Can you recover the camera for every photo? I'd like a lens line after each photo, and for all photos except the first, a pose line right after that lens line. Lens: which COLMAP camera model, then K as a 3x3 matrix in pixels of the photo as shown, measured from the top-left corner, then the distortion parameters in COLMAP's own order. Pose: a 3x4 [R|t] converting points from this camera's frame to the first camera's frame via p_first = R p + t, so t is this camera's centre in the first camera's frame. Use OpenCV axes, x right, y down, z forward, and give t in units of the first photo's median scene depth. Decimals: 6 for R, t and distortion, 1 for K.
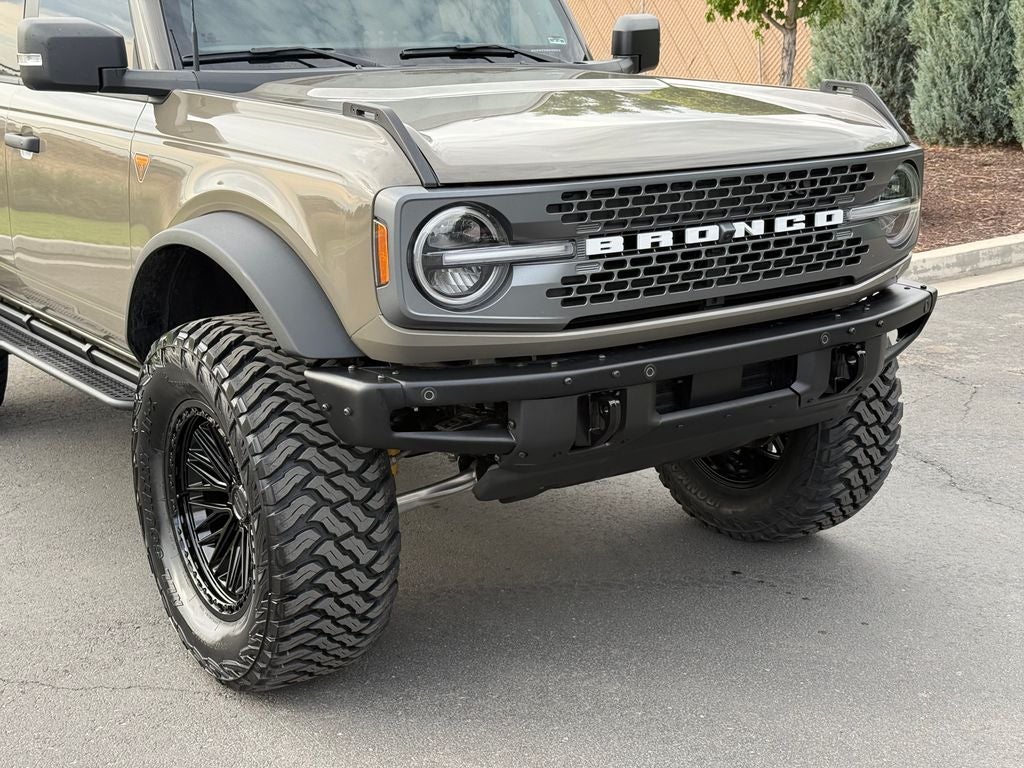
lens RADIAL K [[1416.1, 0, 512.0], [0, 1416.1, 384.0], [0, 0, 1]] dist [0.155118, -0.270197]
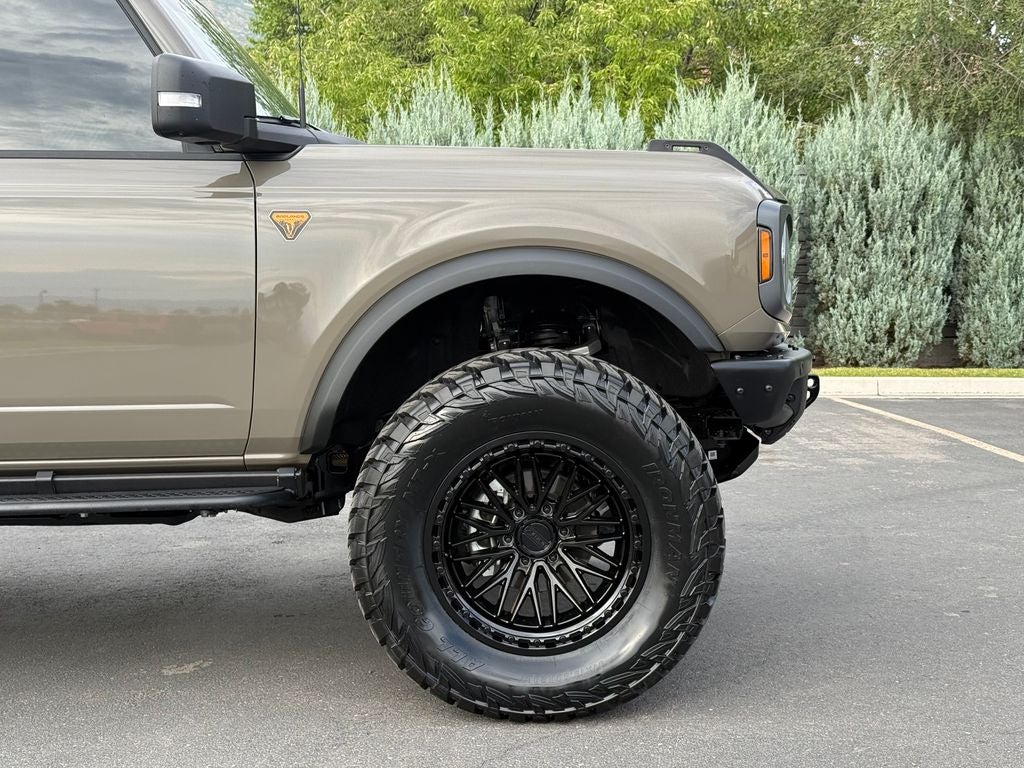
lens RADIAL K [[1416.1, 0, 512.0], [0, 1416.1, 384.0], [0, 0, 1]] dist [0.155118, -0.270197]
pose [[0.547771, -0.068069, 0.833855, -1.115650], [0.213047, 0.975176, -0.060348, 0.038786], [-0.809048, 0.210707, 0.548675, 0.483259]]
